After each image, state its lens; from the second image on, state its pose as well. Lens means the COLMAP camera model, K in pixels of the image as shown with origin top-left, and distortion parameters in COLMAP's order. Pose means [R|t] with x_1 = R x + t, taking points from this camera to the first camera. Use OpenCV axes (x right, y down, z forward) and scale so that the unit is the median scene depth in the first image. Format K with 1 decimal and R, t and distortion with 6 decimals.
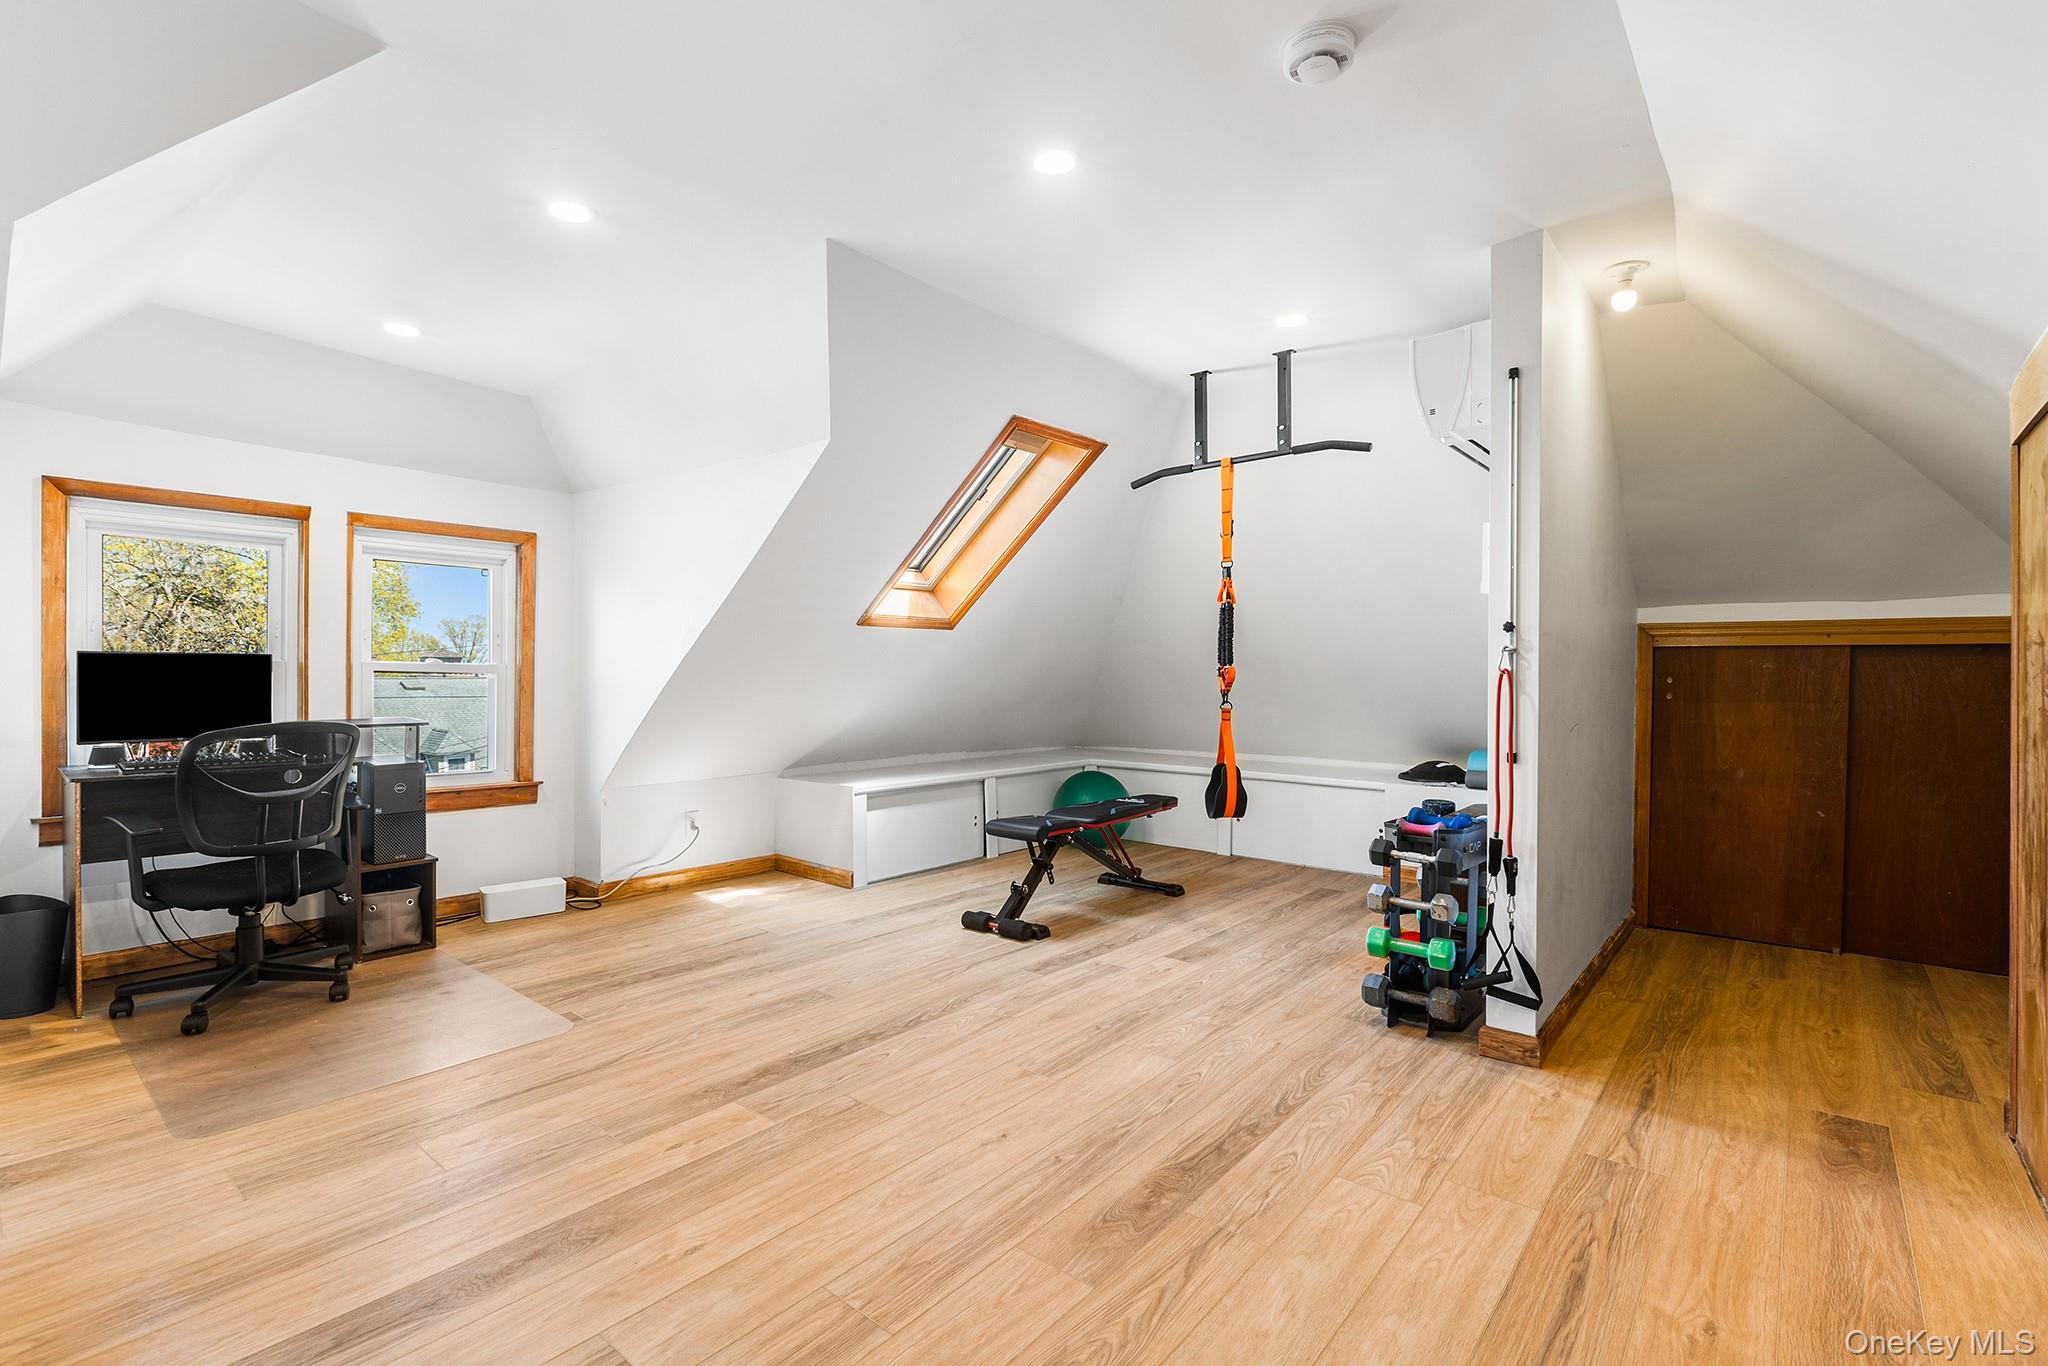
lens RADIAL K [[941.1, 0, 1025.0], [0, 941.1, 678.7], [0, 0, 1]] dist [-0.001284, -0.000637]
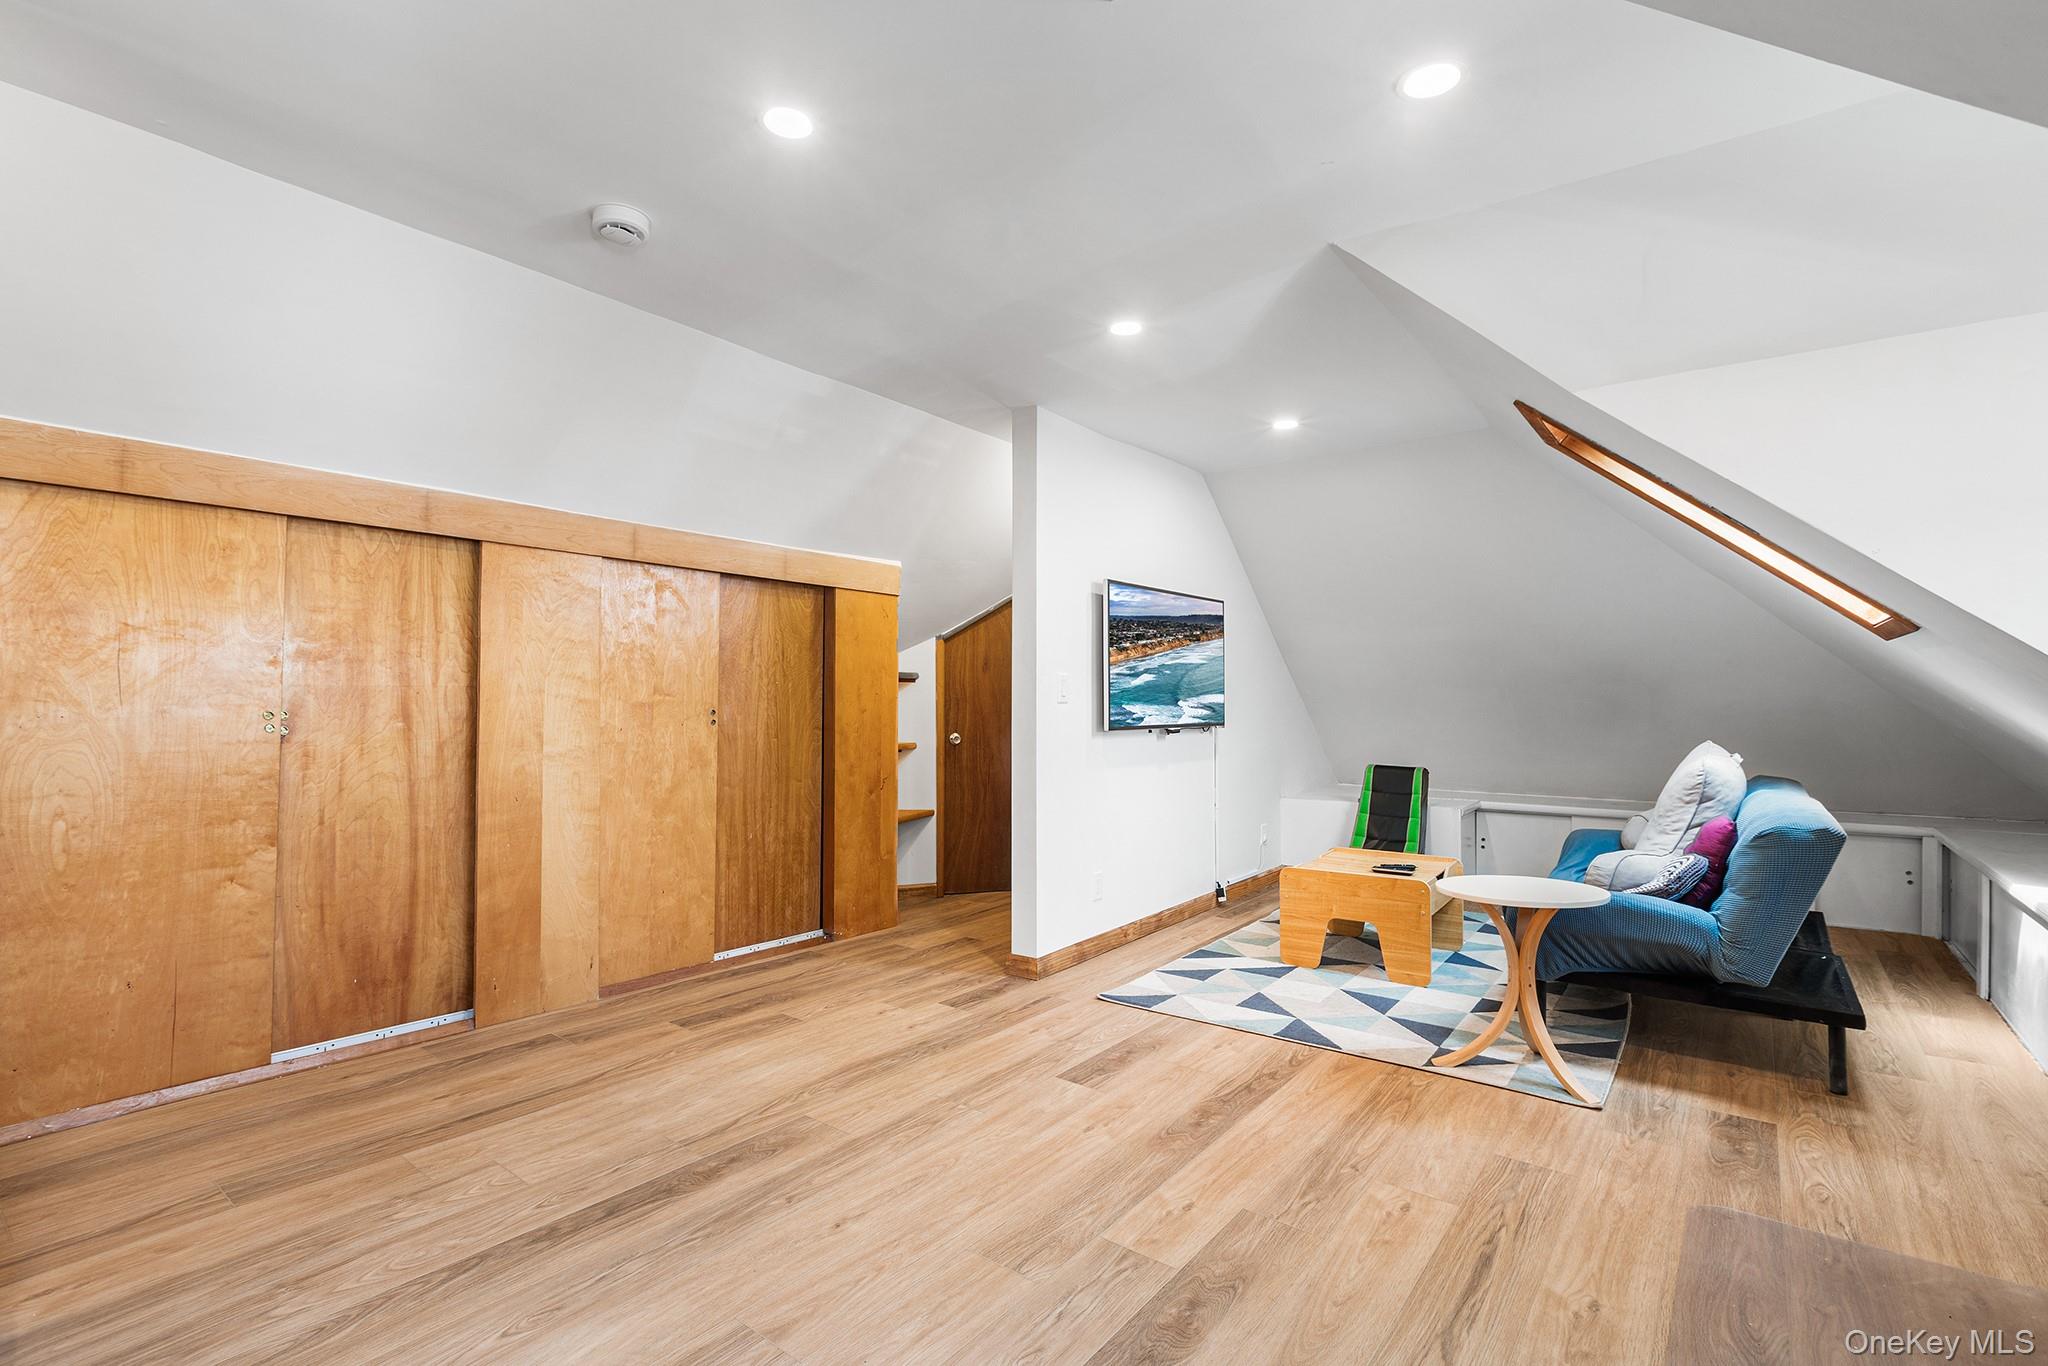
lens RADIAL K [[941.1, 0, 1025.0], [0, 941.1, 678.7], [0, 0, 1]] dist [-0.001284, -0.000637]
pose [[-0.999145, -0.010633, -0.039950, -0.163267], [-0.009948, 0.999801, -0.017319, -0.020360], [0.040126, -0.016907, -0.999052, 1.964806]]
